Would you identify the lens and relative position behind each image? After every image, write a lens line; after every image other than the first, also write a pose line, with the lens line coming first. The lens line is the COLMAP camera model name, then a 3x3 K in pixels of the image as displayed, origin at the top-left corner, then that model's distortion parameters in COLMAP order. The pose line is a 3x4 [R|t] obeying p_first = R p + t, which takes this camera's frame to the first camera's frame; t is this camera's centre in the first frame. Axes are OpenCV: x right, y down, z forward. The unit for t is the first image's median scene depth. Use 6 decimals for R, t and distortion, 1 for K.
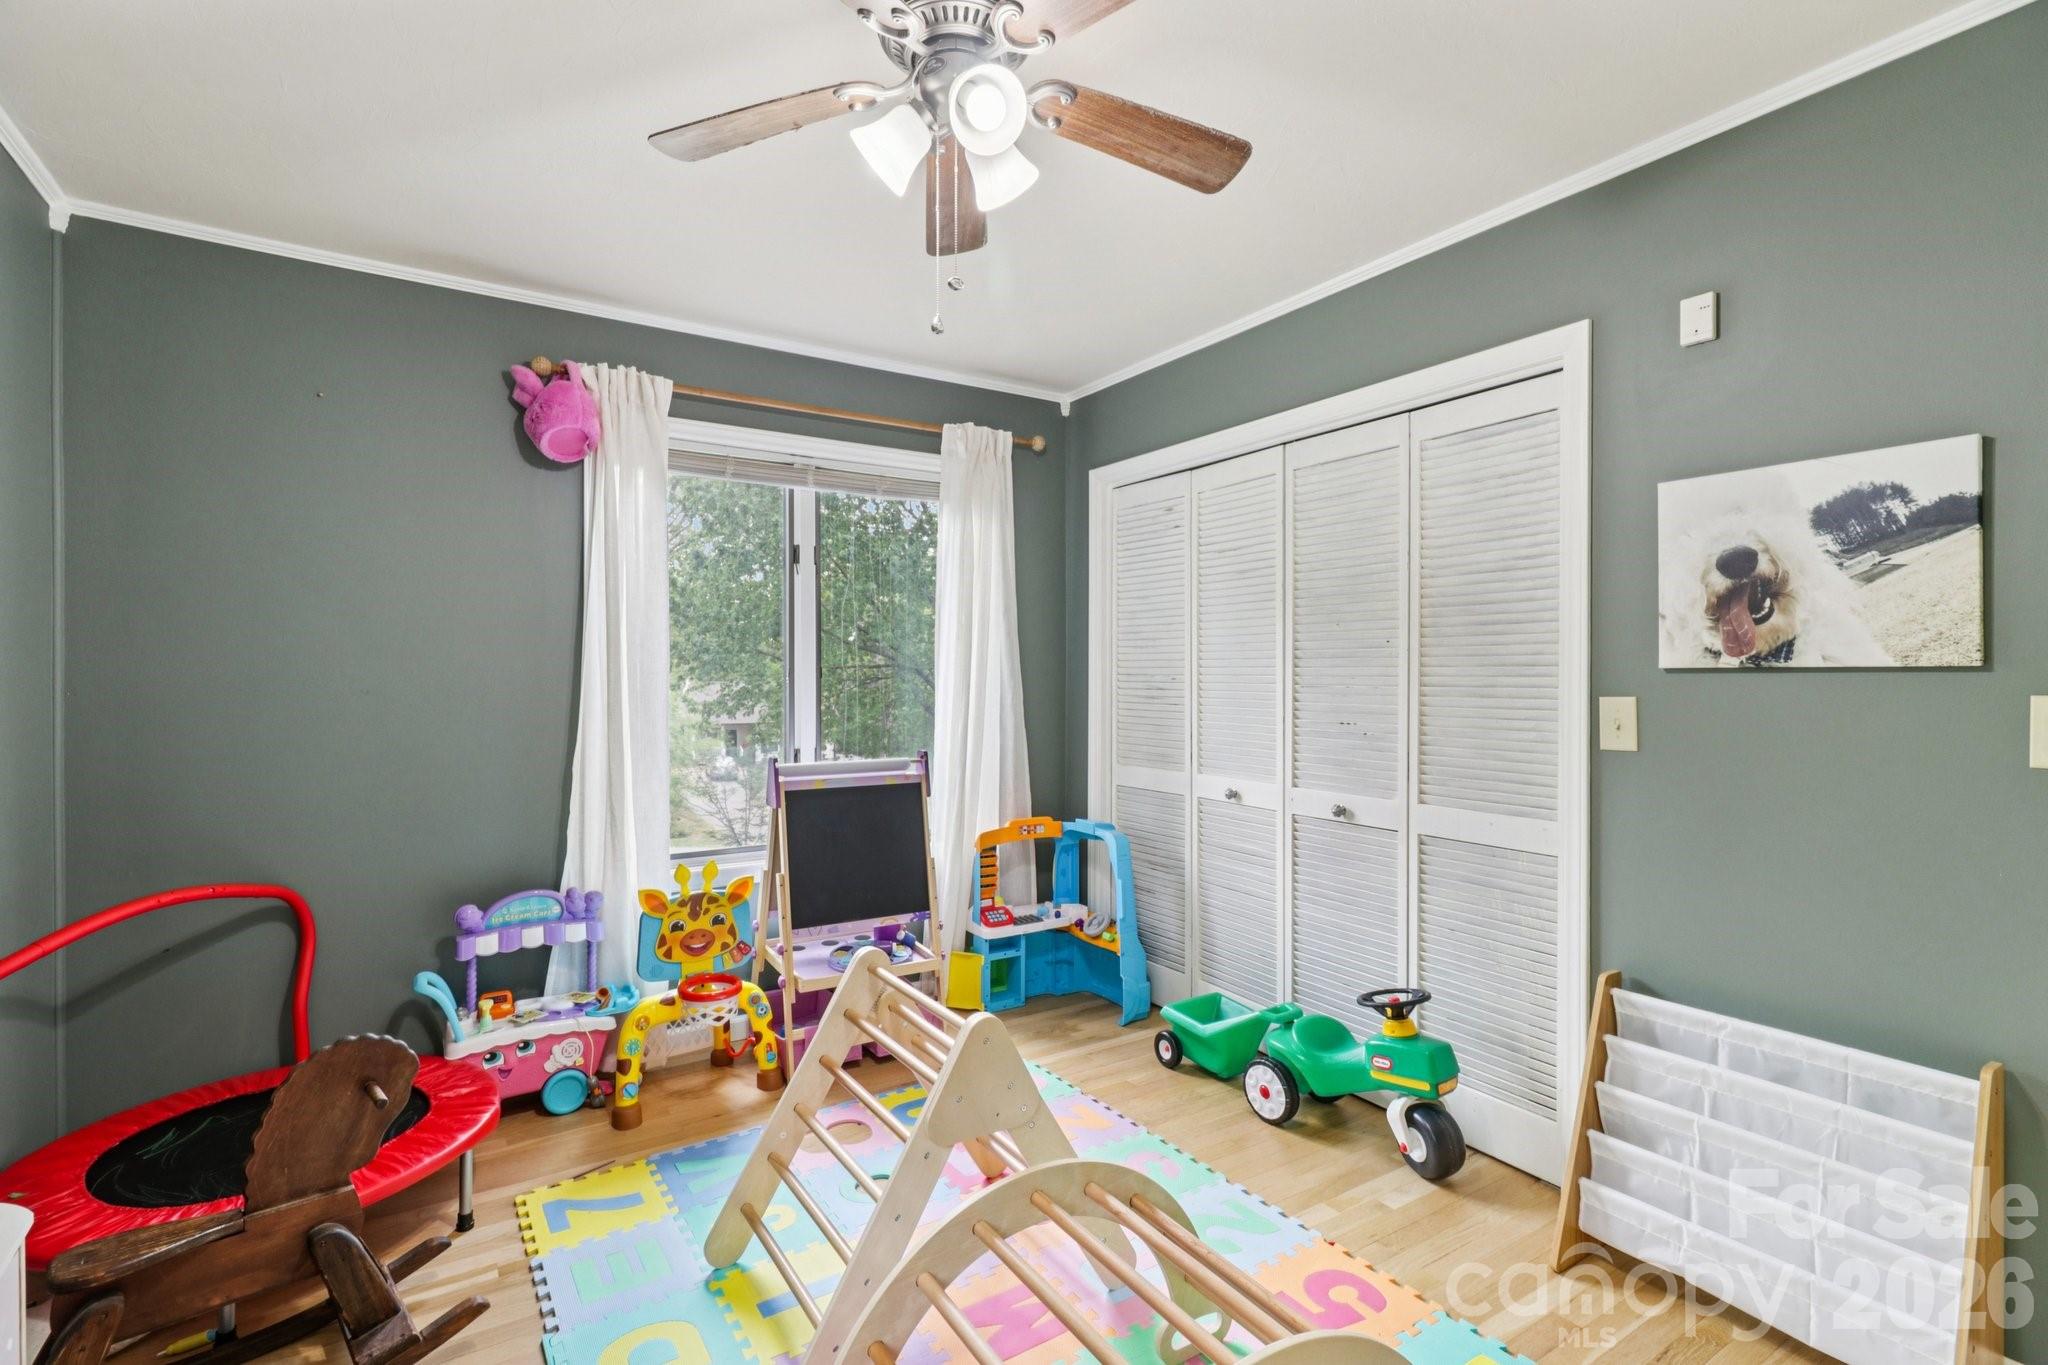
lens RADIAL K [[945.6, 0, 1023.4], [0, 945.6, 687.3], [0, 0, 1]] dist [0.004887, -0.000620]
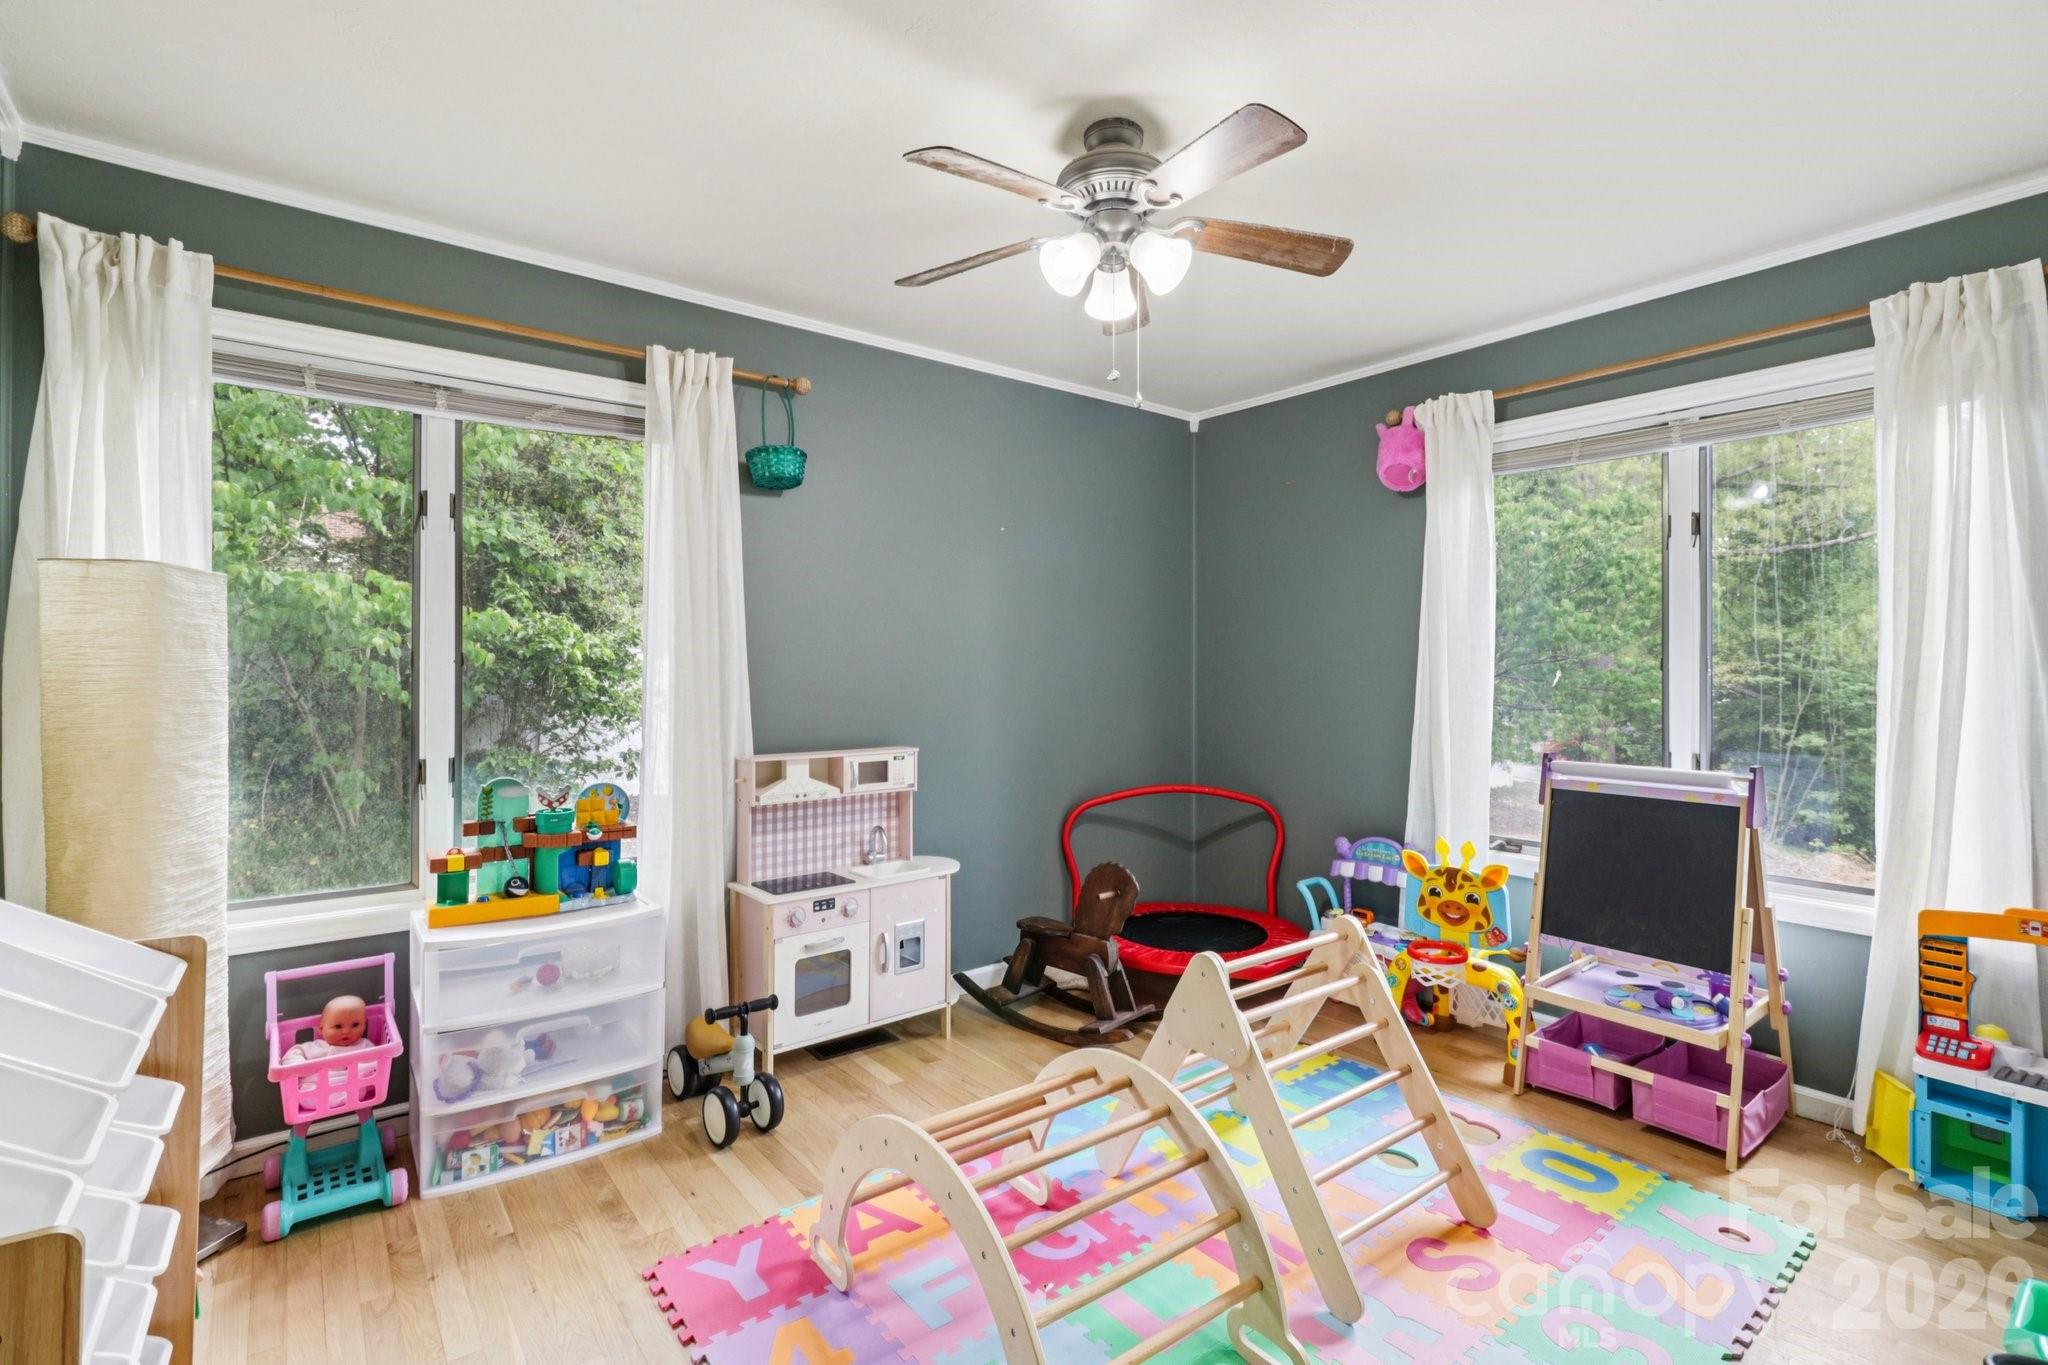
lens RADIAL K [[945.6, 0, 1024.9], [0, 945.6, 673.9], [0, 0, 1]] dist [0.004887, -0.000620]
pose [[0.092759, 0.009943, -0.995639, 0.680360], [-0.009132, 0.999917, 0.009135, -0.010254], [0.995647, 0.008245, 0.092842, 0.400993]]
